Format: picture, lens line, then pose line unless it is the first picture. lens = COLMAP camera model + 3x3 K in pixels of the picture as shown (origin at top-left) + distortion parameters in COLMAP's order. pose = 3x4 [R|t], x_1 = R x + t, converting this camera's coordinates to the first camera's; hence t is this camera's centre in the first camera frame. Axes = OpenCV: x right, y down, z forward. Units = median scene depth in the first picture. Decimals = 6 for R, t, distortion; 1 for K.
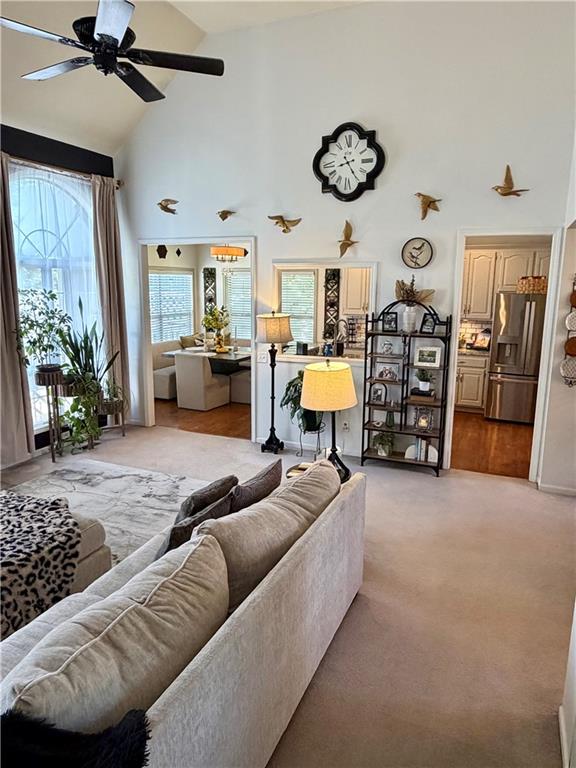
lens RADIAL K [[513.3, 0, 289.3], [0, 513.3, 383.4], [0, 0, 1]] dist [-0.000667, -0.000056]
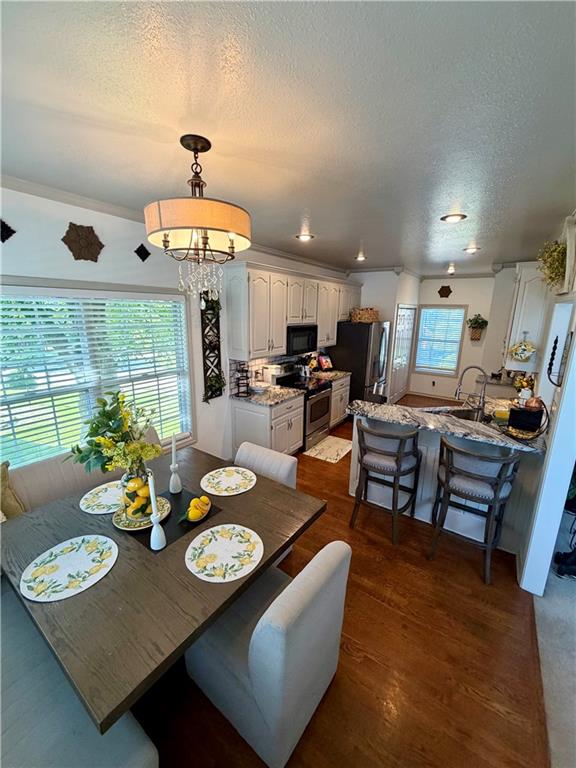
lens RADIAL K [[308.6, 0, 288.8], [0, 308.6, 386.0], [0, 0, 1]] dist [0.002554, 0.000106]
pose [[0.198169, -0.243415, 0.949462, -0.282982], [0.172656, 0.962195, 0.210643, -0.171081], [-0.964841, 0.122188, 0.232704, 0.811630]]
